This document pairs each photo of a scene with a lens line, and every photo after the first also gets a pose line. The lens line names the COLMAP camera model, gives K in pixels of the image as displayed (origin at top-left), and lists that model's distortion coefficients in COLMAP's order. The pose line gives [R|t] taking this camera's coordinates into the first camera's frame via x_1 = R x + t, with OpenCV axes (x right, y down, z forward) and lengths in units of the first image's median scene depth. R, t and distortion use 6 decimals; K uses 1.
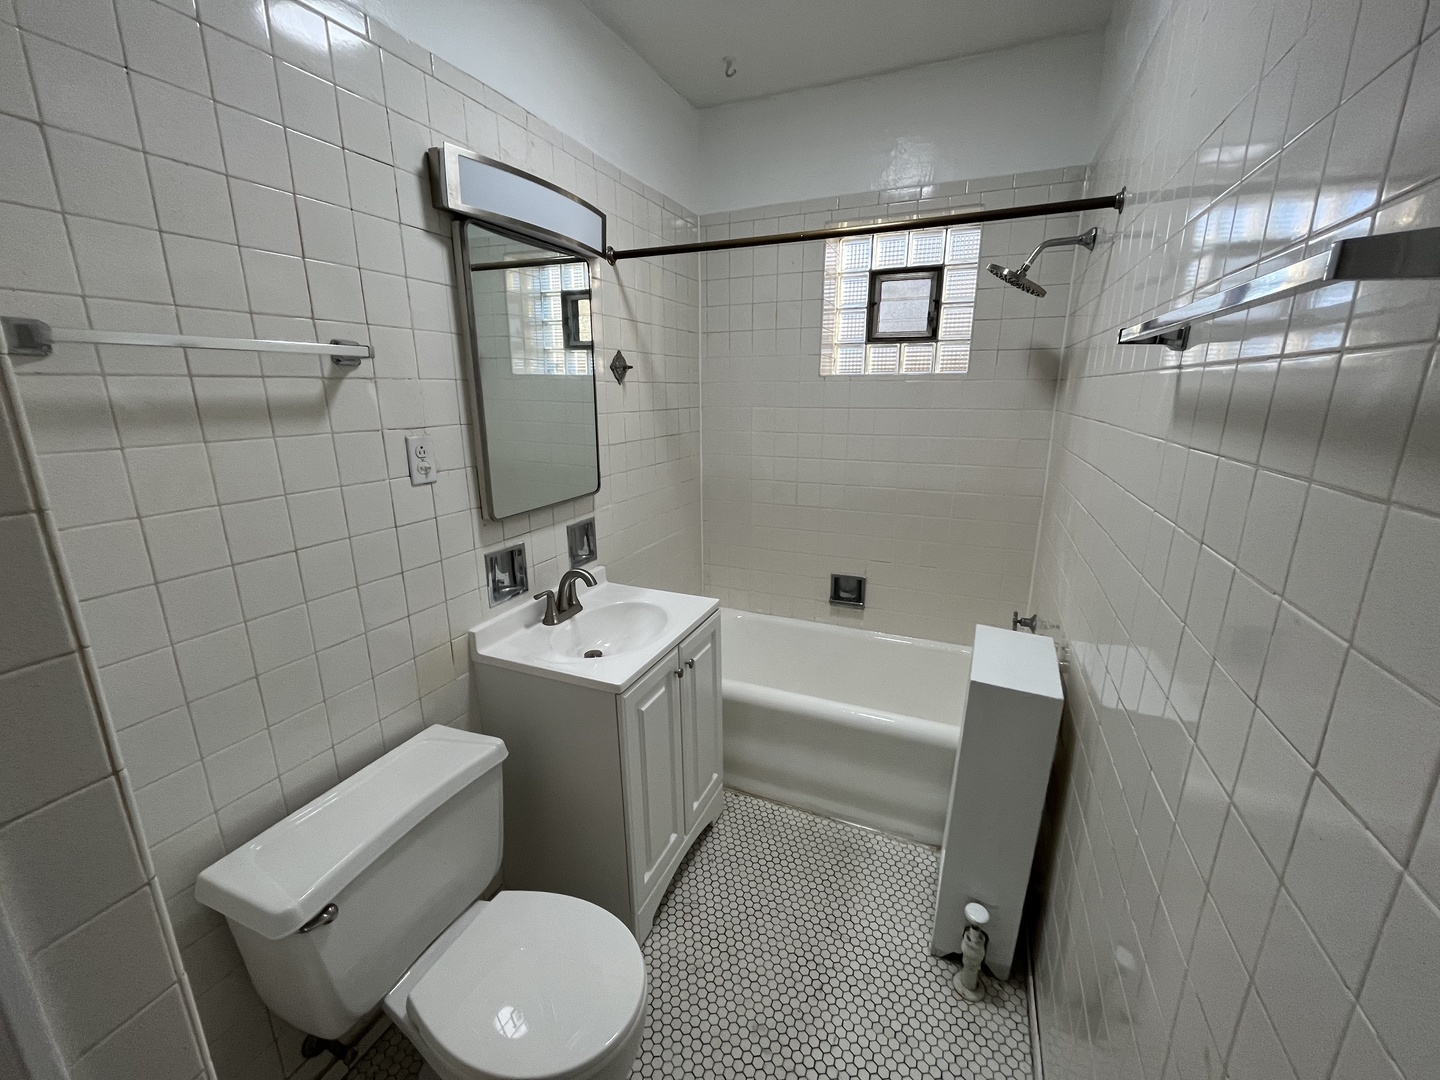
lens RADIAL K [[579.6, 0, 714.4], [0, 579.6, 538.2], [0, 0, 1]] dist [-0.002834, -0.000603]
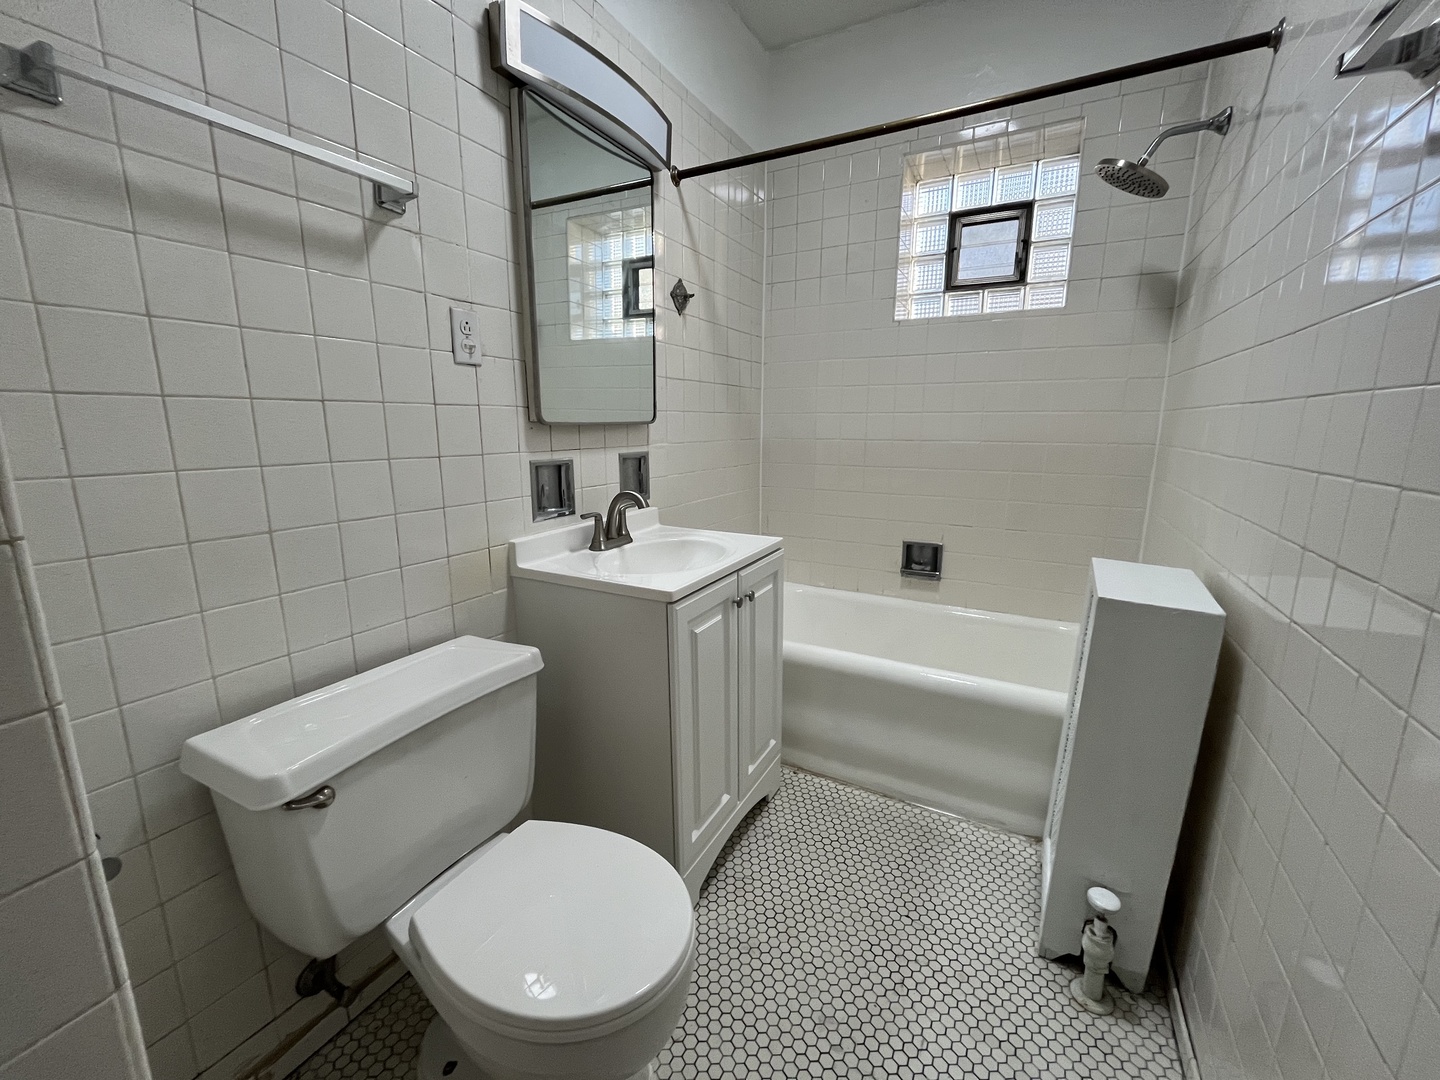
lens RADIAL K [[579.6, 0, 714.4], [0, 579.6, 538.2], [0, 0, 1]] dist [-0.002834, -0.000603]
pose [[0.995902, 0.022999, -0.087464, -0.021260], [-0.027810, 0.998144, -0.054184, 0.181078], [0.086055, 0.056395, 0.994693, 0.112926]]
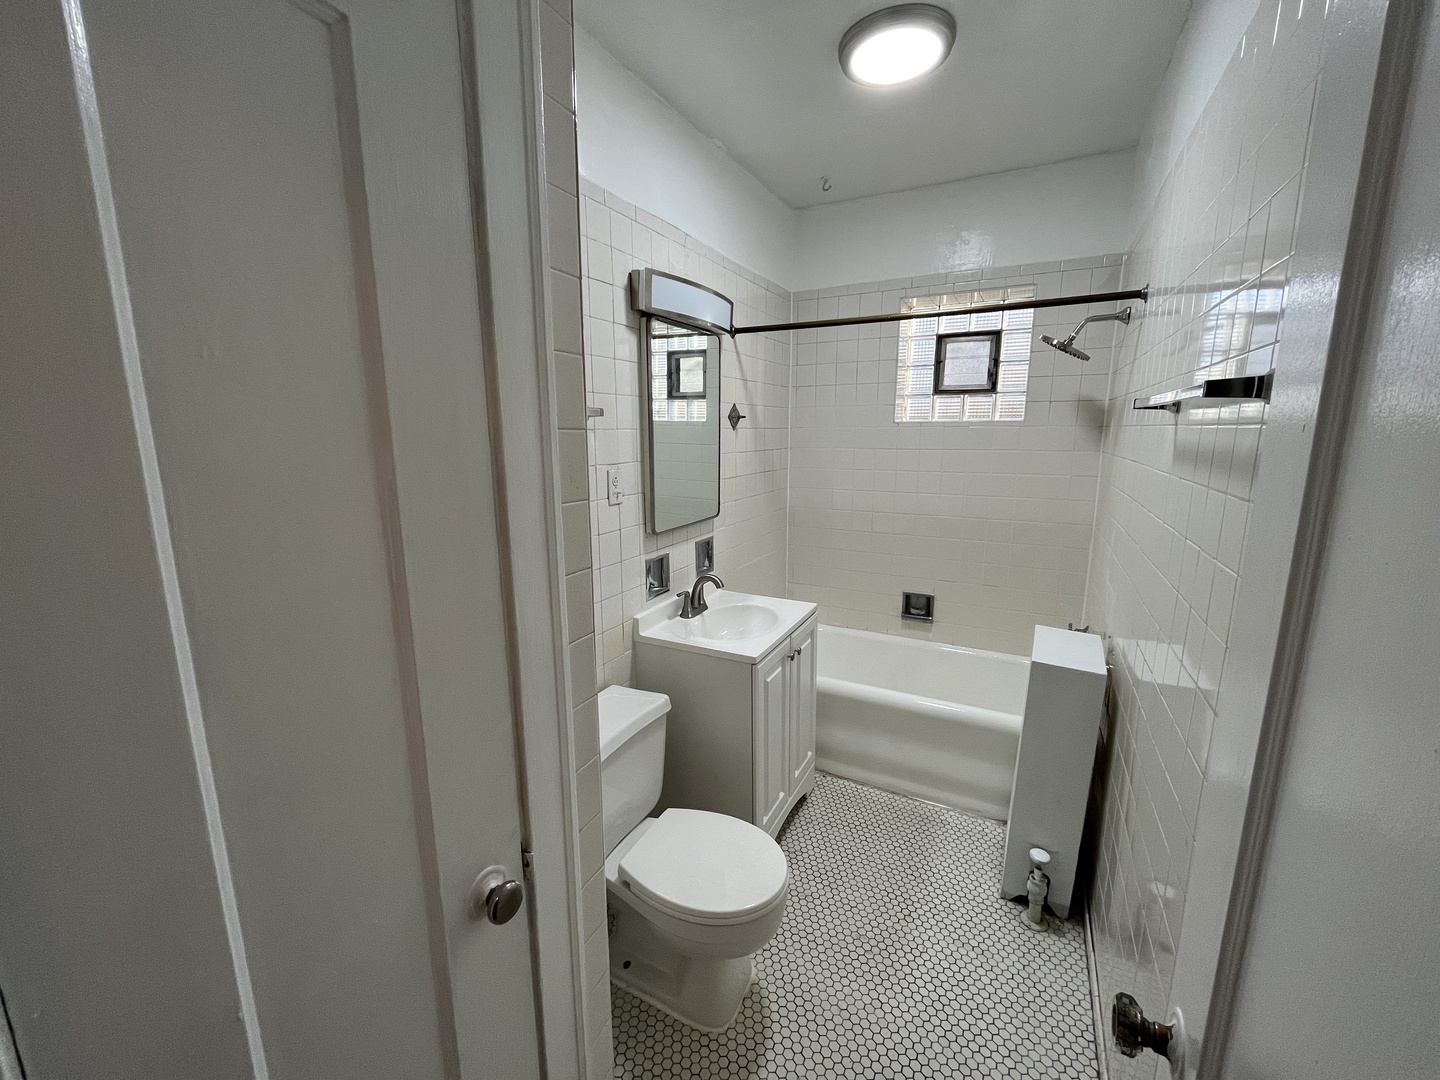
lens RADIAL K [[579.6, 0, 714.4], [0, 579.6, 538.2], [0, 0, 1]] dist [-0.002834, -0.000603]
pose [[0.996865, 0.014168, -0.077837, -0.131372], [-0.019188, 0.997758, -0.064122, 0.057431], [0.076754, 0.065415, 0.994902, -0.281969]]
